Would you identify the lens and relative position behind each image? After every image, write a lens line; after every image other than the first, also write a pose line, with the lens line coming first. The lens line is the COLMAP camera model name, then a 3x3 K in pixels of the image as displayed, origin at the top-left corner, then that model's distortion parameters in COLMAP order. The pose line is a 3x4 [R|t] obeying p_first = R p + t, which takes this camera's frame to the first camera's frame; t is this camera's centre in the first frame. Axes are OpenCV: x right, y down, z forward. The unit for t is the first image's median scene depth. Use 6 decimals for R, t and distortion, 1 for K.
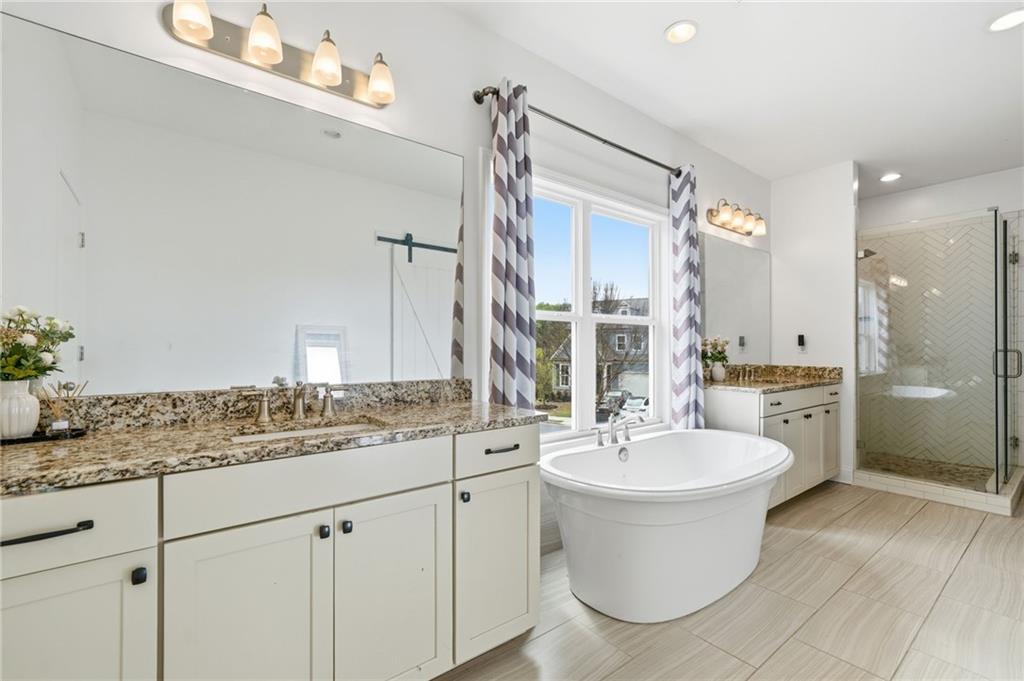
lens RADIAL K [[456.8, 0, 516.6], [0, 456.8, 341.3], [0, 0, 1]] dist [-0.017564, -0.000150]
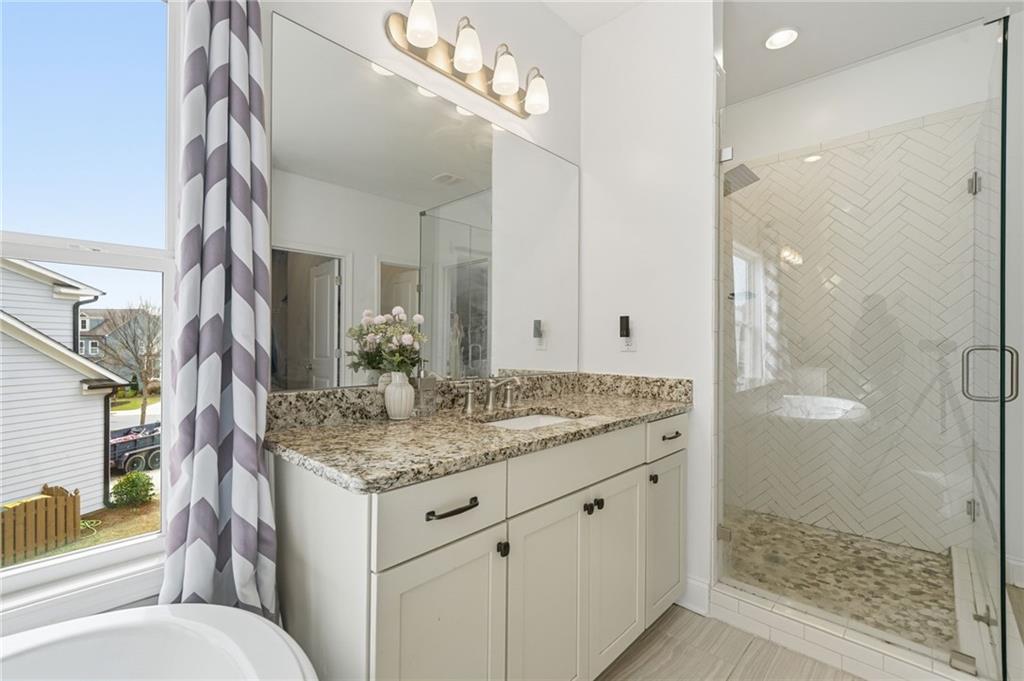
lens RADIAL K [[456.8, 0, 507.2], [0, 456.8, 342.1], [0, 0, 1]] dist [-0.017564, -0.000150]
pose [[0.989050, 0.005100, 0.147492, 0.409509], [-0.006473, 0.999940, 0.008835, 0.011965], [-0.147438, -0.009693, 0.989024, 0.492757]]
